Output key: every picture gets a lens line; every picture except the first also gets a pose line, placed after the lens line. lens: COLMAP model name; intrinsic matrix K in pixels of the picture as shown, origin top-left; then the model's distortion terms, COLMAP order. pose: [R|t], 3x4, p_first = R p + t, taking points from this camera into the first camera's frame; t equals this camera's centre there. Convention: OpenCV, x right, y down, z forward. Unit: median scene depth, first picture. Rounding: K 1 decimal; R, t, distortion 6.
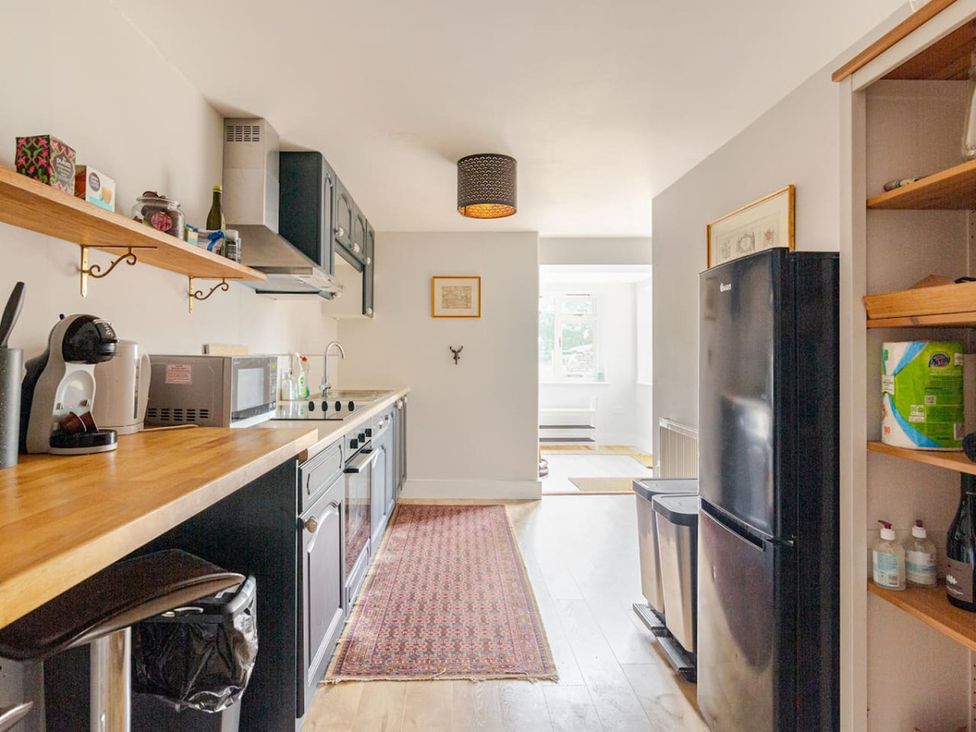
lens RADIAL K [[535.8, 0, 478.7], [0, 535.8, 348.4], [0, 0, 1]] dist [0.005053, -0.002675]
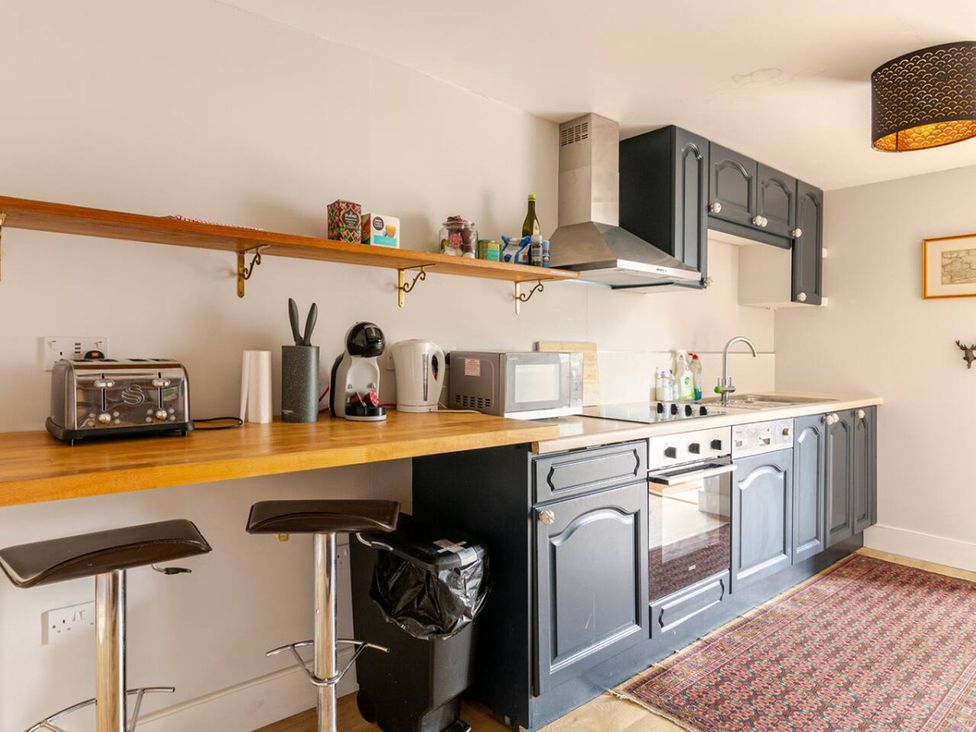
lens RADIAL K [[619.6, 0, 488.1], [0, 619.6, 361.6], [0, 0, 1]] dist [0.007992, -0.000684]
pose [[0.628585, 0.016683, -0.777562, 0.377267], [0.004258, 0.999681, 0.024891, 0.000746], [0.777729, -0.018957, 0.628313, 0.122880]]
